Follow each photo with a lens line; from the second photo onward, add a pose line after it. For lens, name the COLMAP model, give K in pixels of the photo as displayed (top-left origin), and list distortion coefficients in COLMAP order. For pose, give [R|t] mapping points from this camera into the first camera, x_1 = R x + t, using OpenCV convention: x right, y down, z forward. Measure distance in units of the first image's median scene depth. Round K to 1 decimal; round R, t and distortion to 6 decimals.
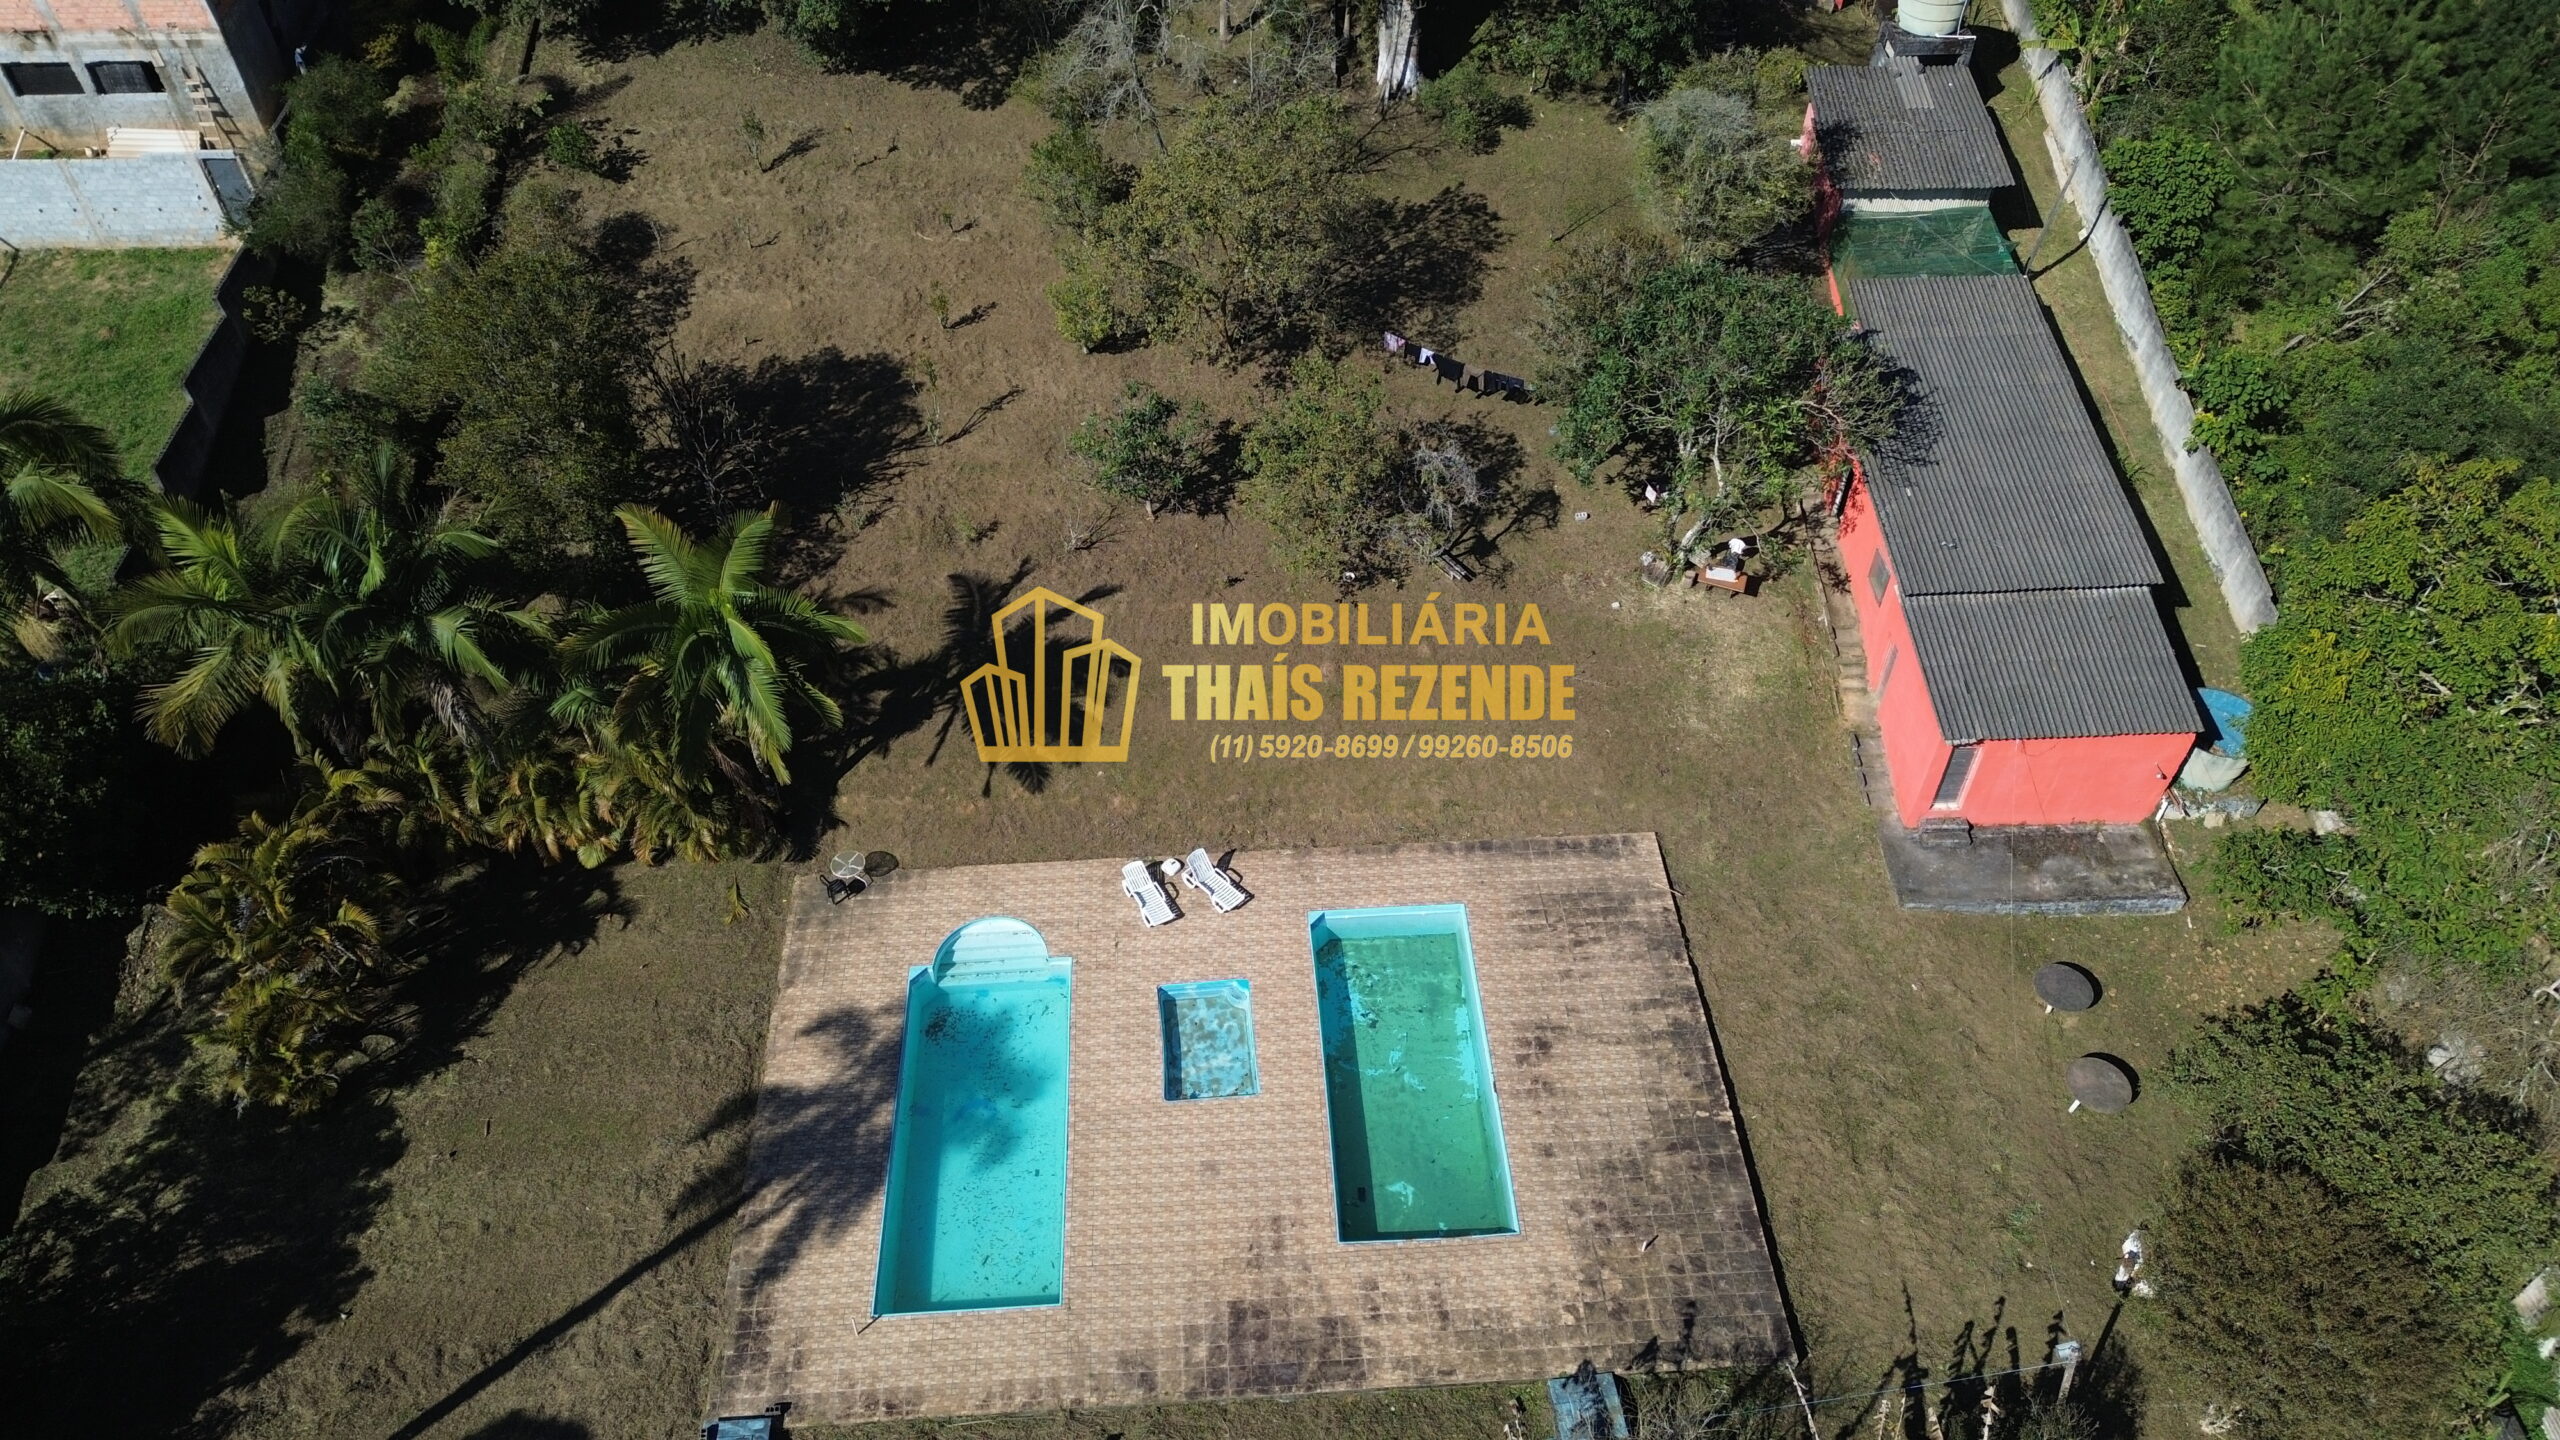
lens RADIAL K [[1819.2, 0, 1280.0], [0, 1819.2, 720.0], [0, 0, 1]] dist [0.078714, -0.005231]
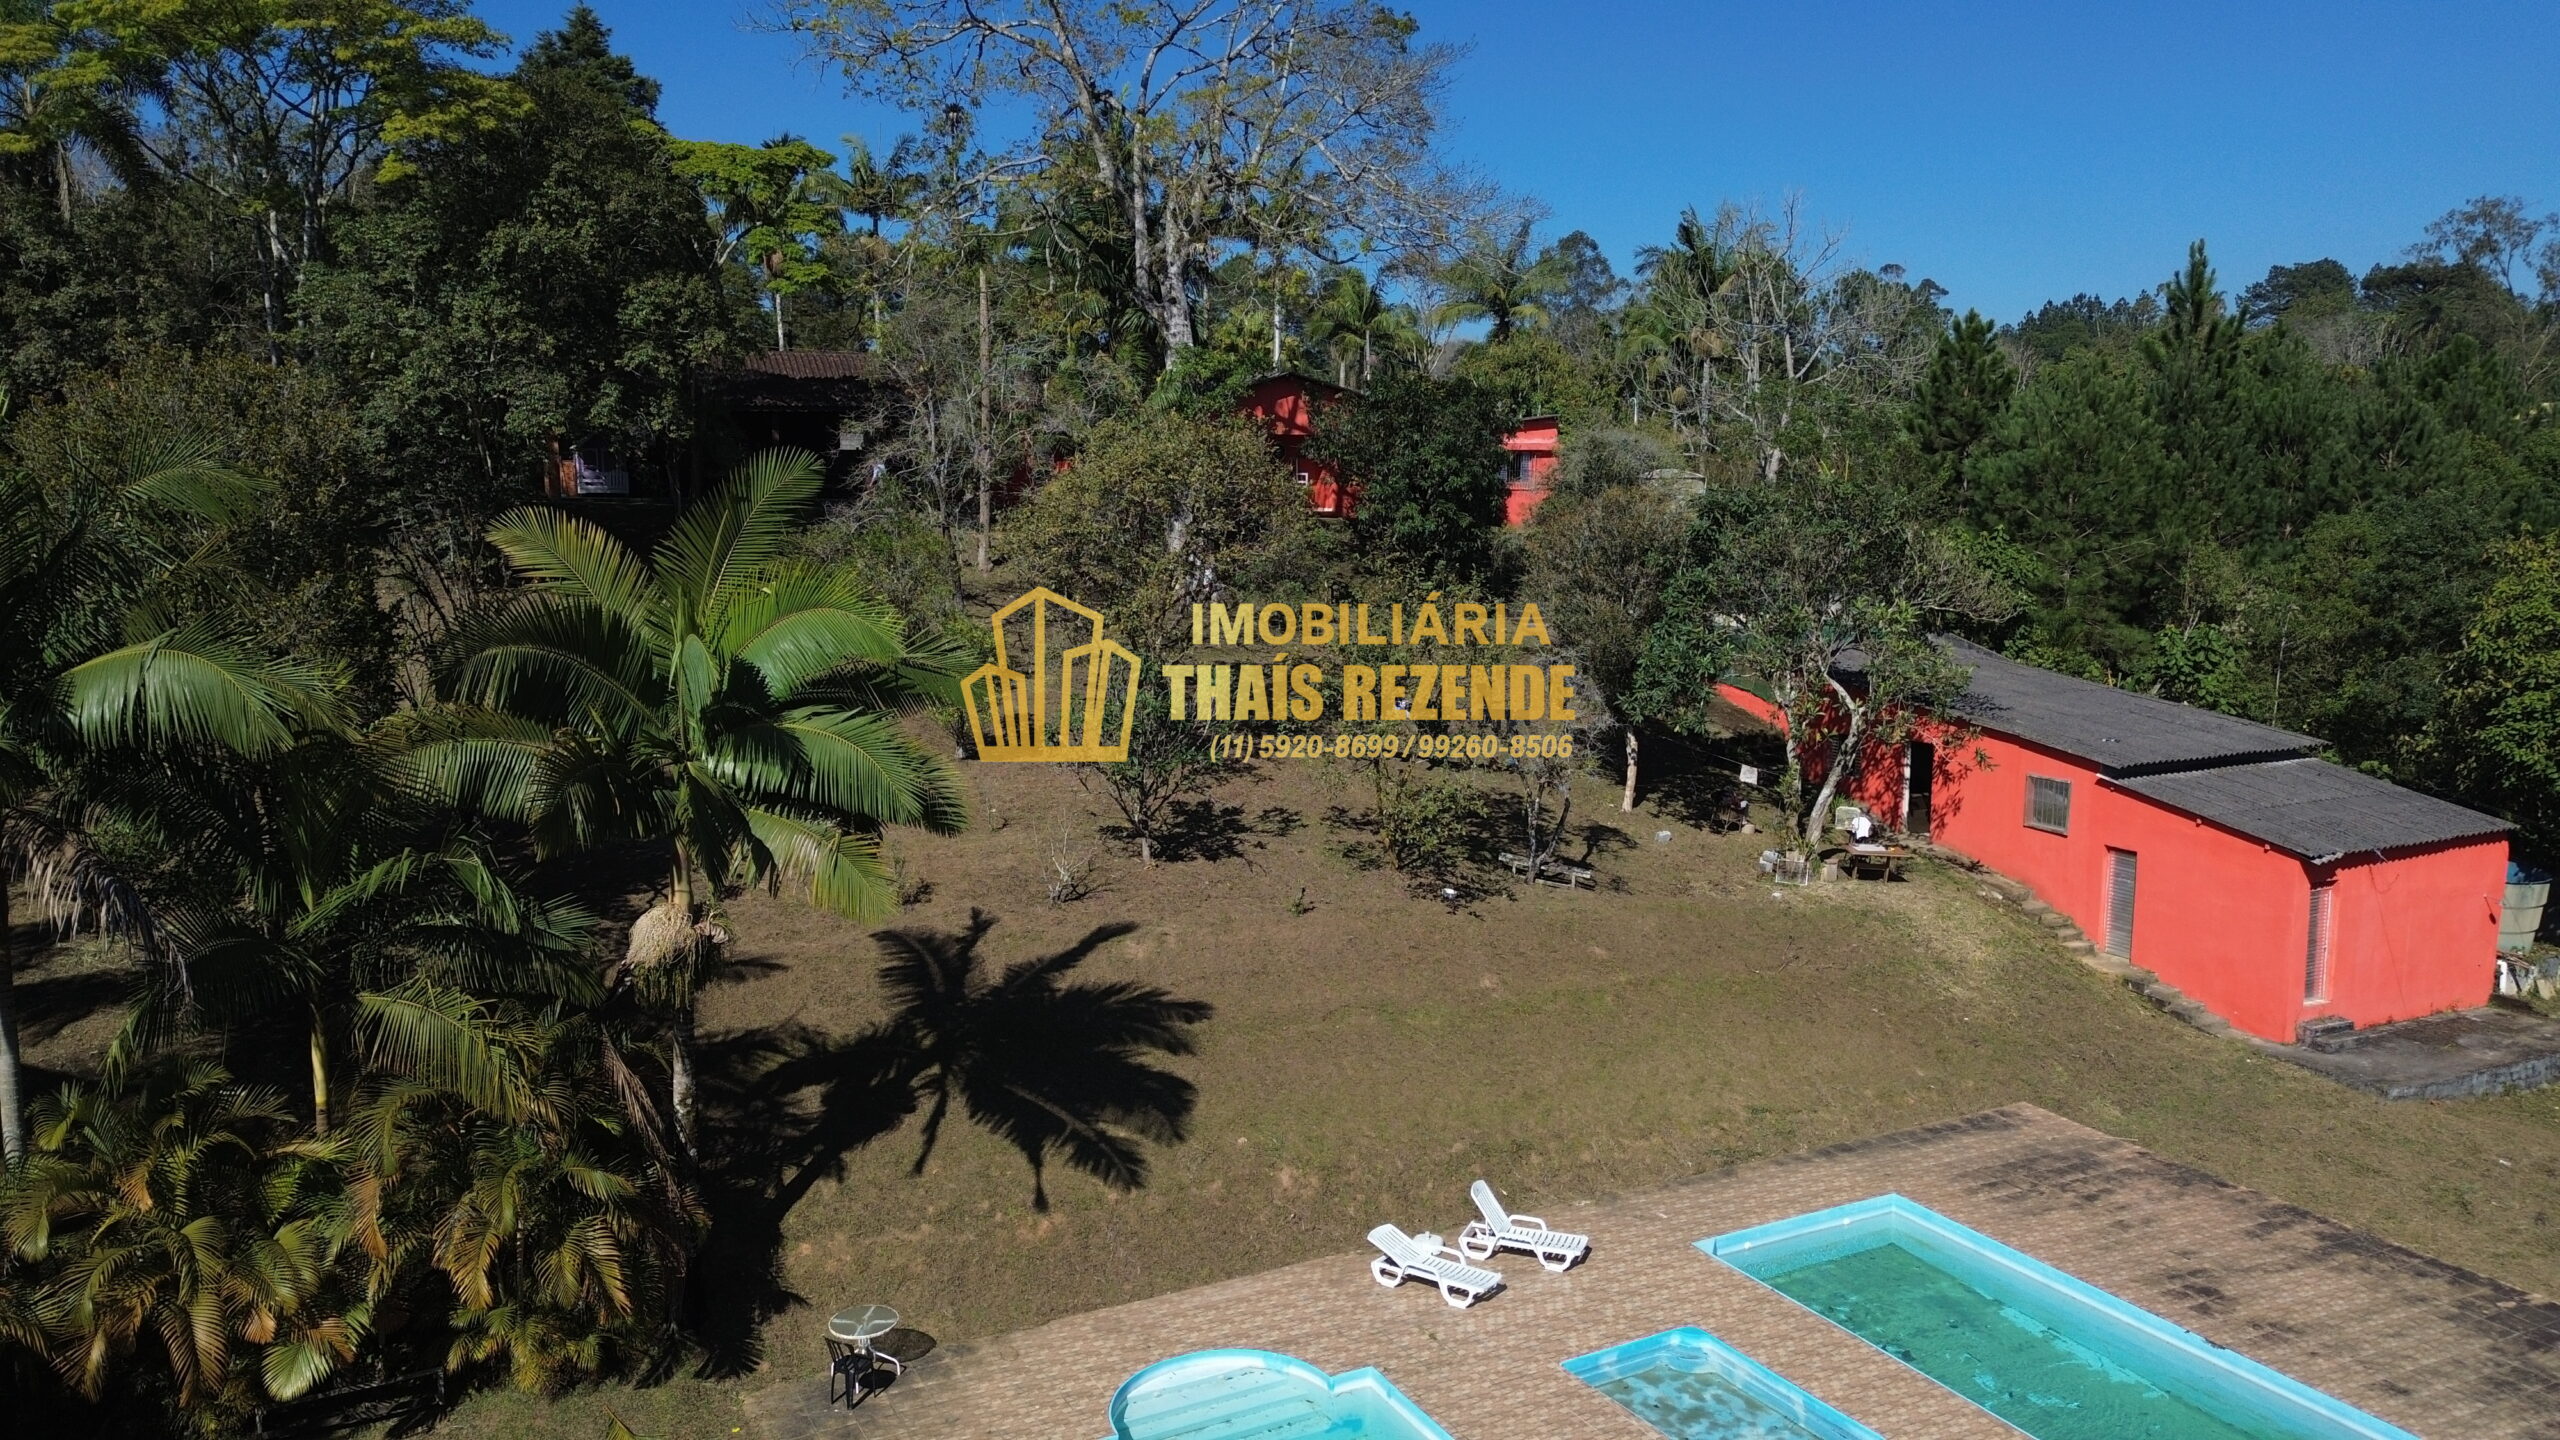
lens RADIAL K [[1815.8, 0, 1280.0], [0, 1815.8, 720.0], [0, 0, 1]] dist [0.066937, -0.055008]
pose [[0.913823, -0.054070, 0.402497, -0.337142], [0.294853, 0.769868, -0.566008, 0.276289], [-0.279265, 0.635908, 0.719466, 0.539276]]
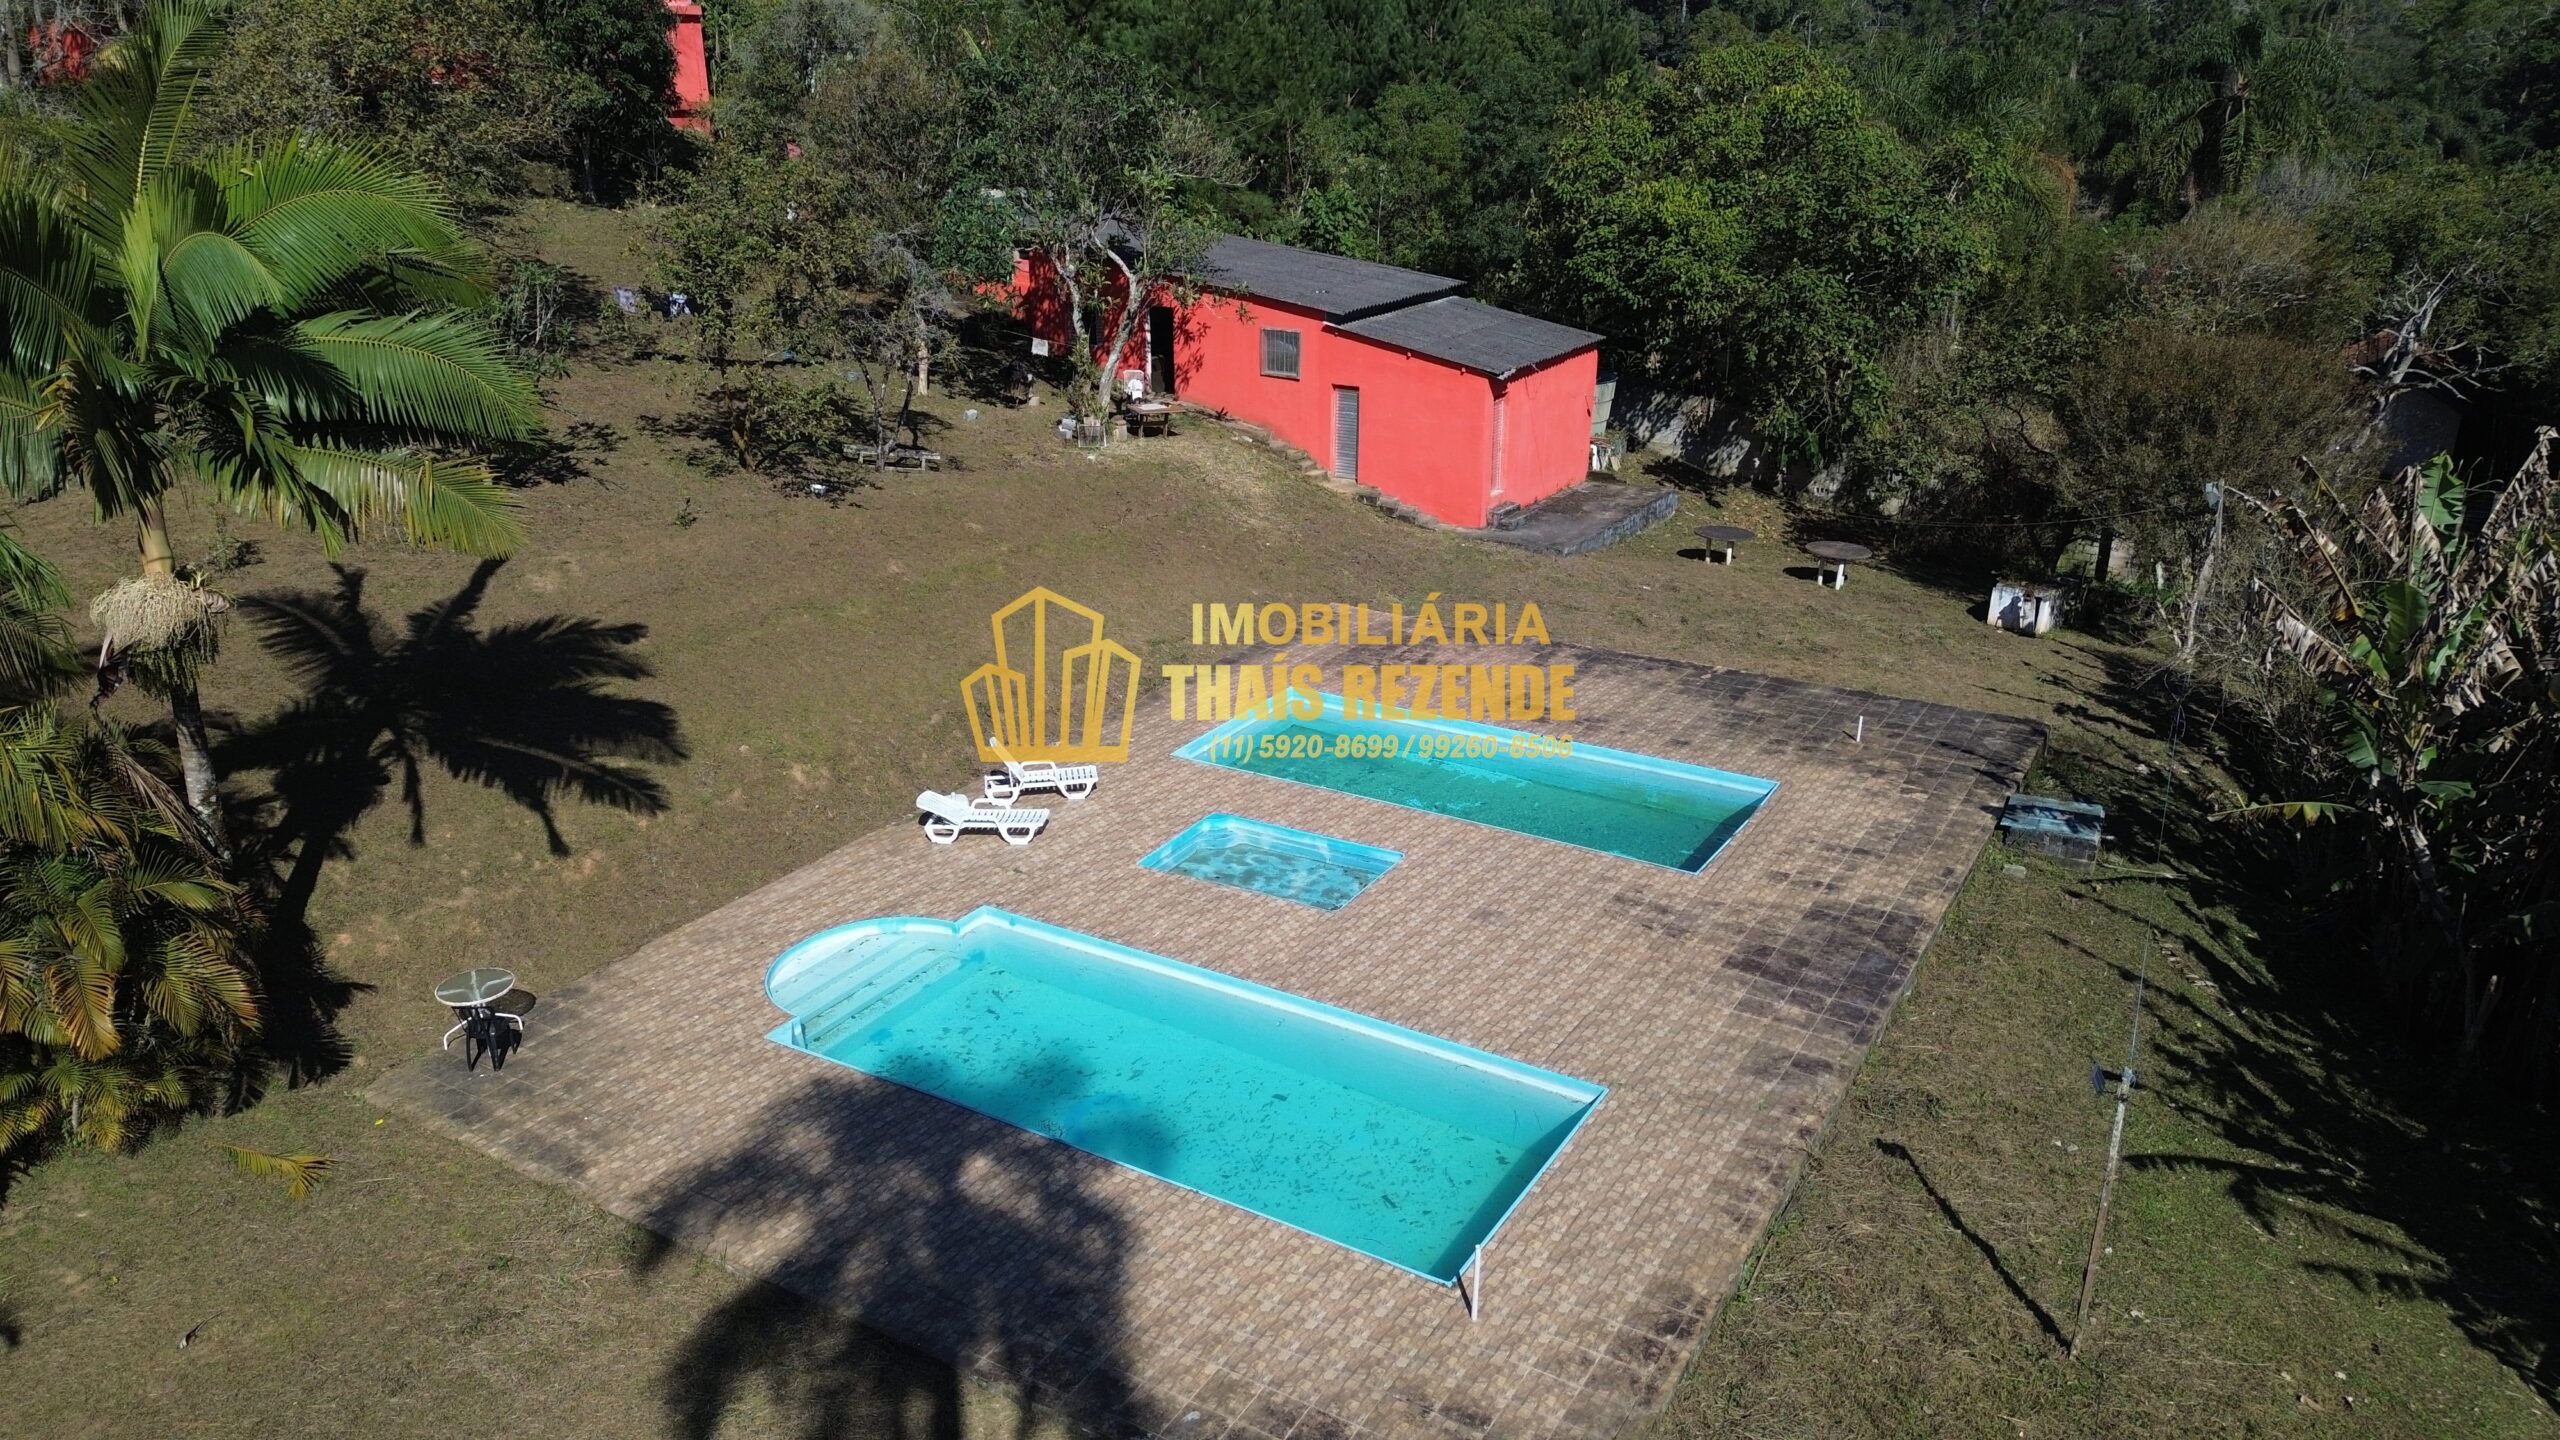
lens RADIAL K [[1819.2, 0, 1280.0], [0, 1819.2, 720.0], [0, 0, 1]] dist [0.078714, -0.005231]
pose [[0.565114, -0.283369, 0.774822, -0.481324], [0.602127, 0.783692, -0.152547, 0.227960], [-0.563995, 0.552747, 0.613499, 0.592683]]
